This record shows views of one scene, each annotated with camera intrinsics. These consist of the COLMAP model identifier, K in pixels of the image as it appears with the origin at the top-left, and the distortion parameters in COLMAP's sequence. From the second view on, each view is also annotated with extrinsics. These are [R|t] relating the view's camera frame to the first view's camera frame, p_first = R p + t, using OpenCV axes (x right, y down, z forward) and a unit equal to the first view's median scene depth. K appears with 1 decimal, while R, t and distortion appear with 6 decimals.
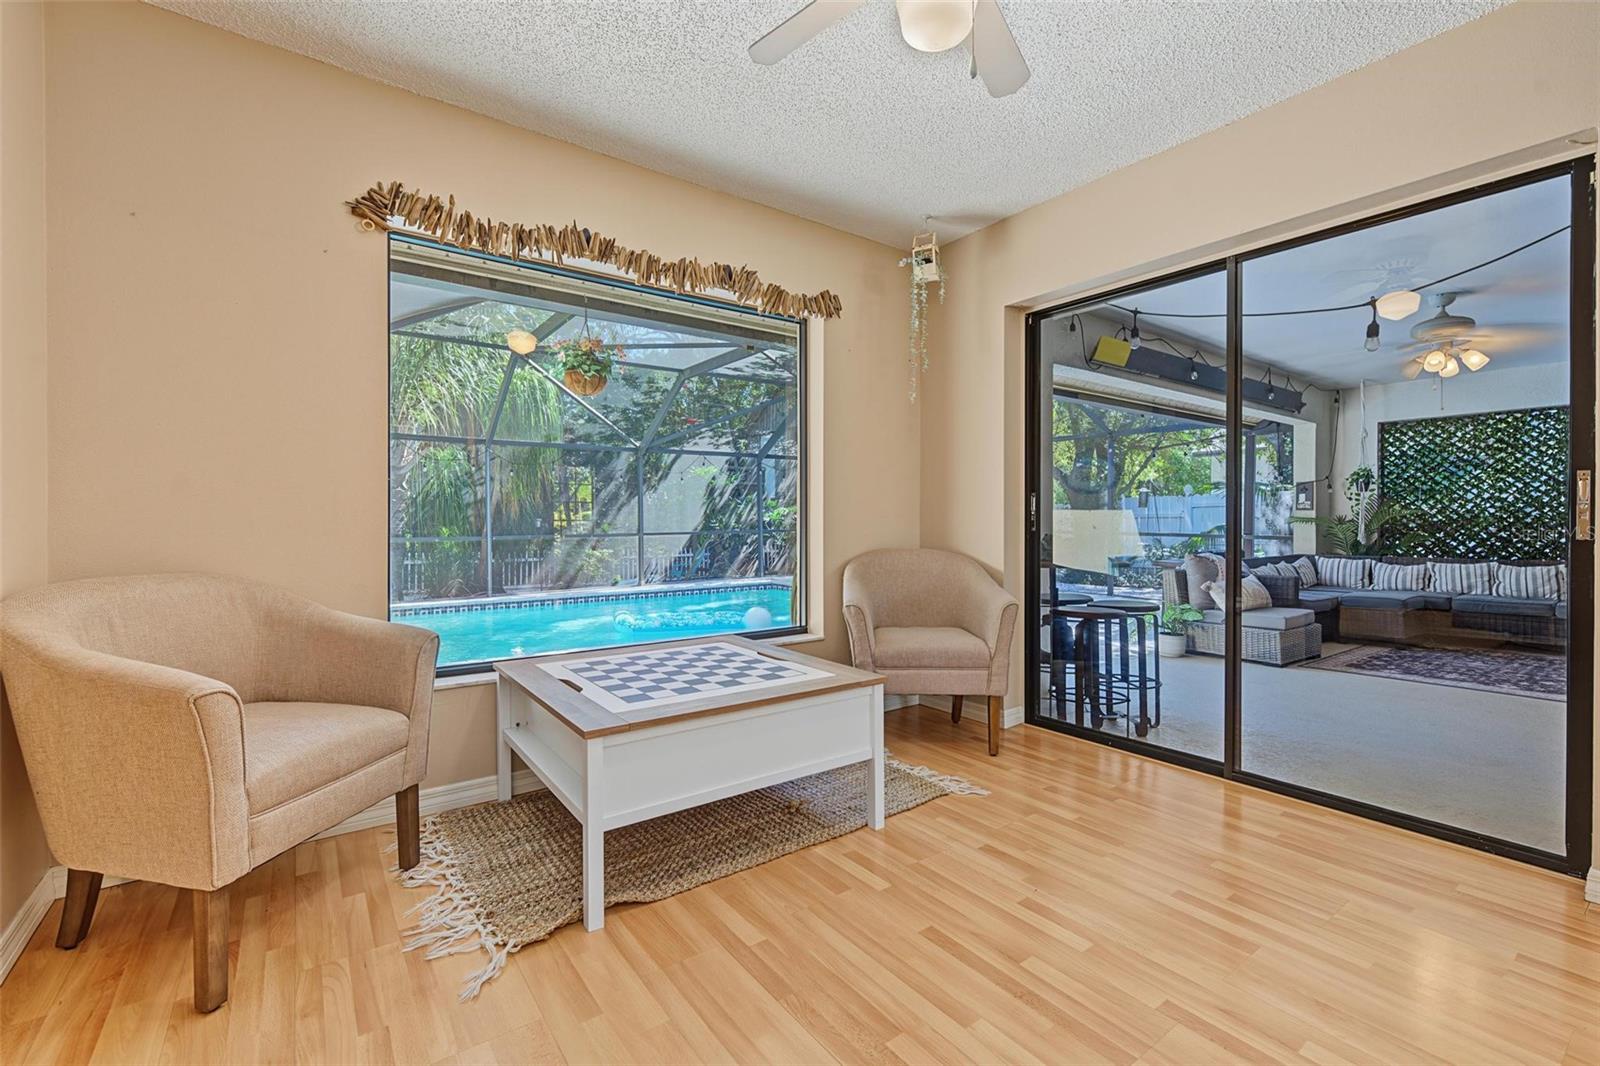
lens RADIAL K [[686.9, 0, 801.5], [0, 686.9, 520.0], [0, 0, 1]] dist [0.000275, 0.000223]
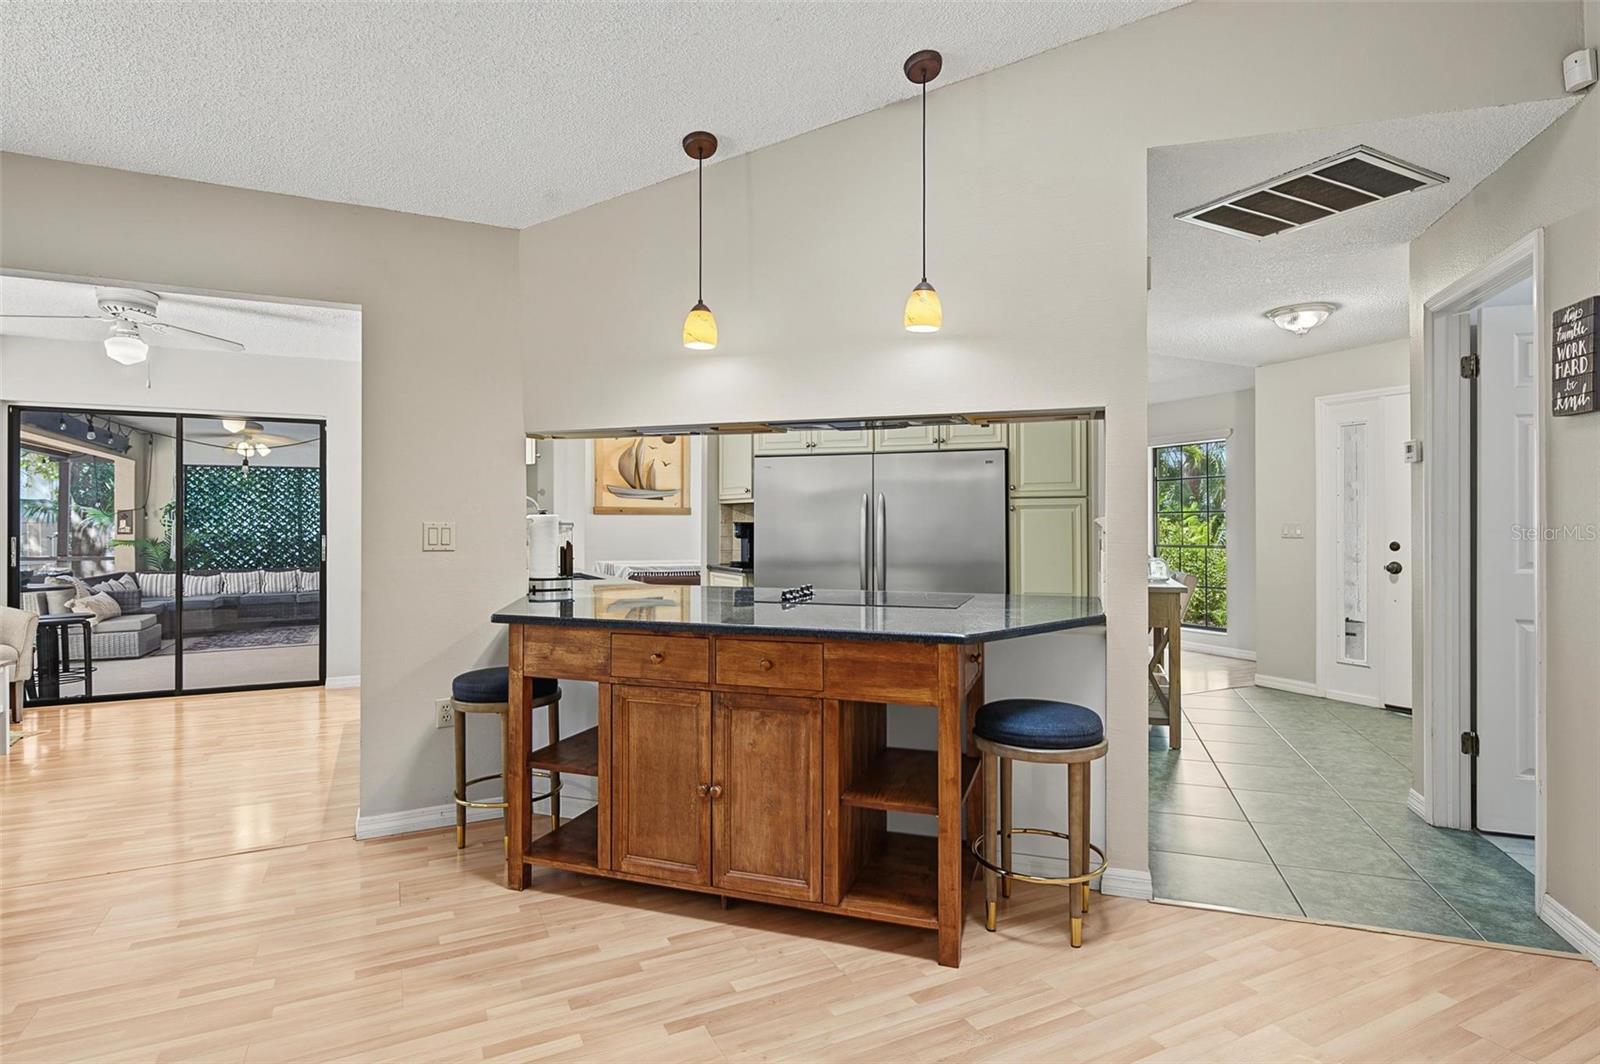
lens RADIAL K [[820.2, 0, 800.0], [0, 820.2, 532.0], [0, 0, 1]] dist [-0.001632, -0.000636]
pose [[0.163448, -0.006275, 0.986532, -0.495703], [-0.001674, 0.999977, 0.006638, -0.031857], [-0.986551, -0.002736, 0.163434, -0.392499]]
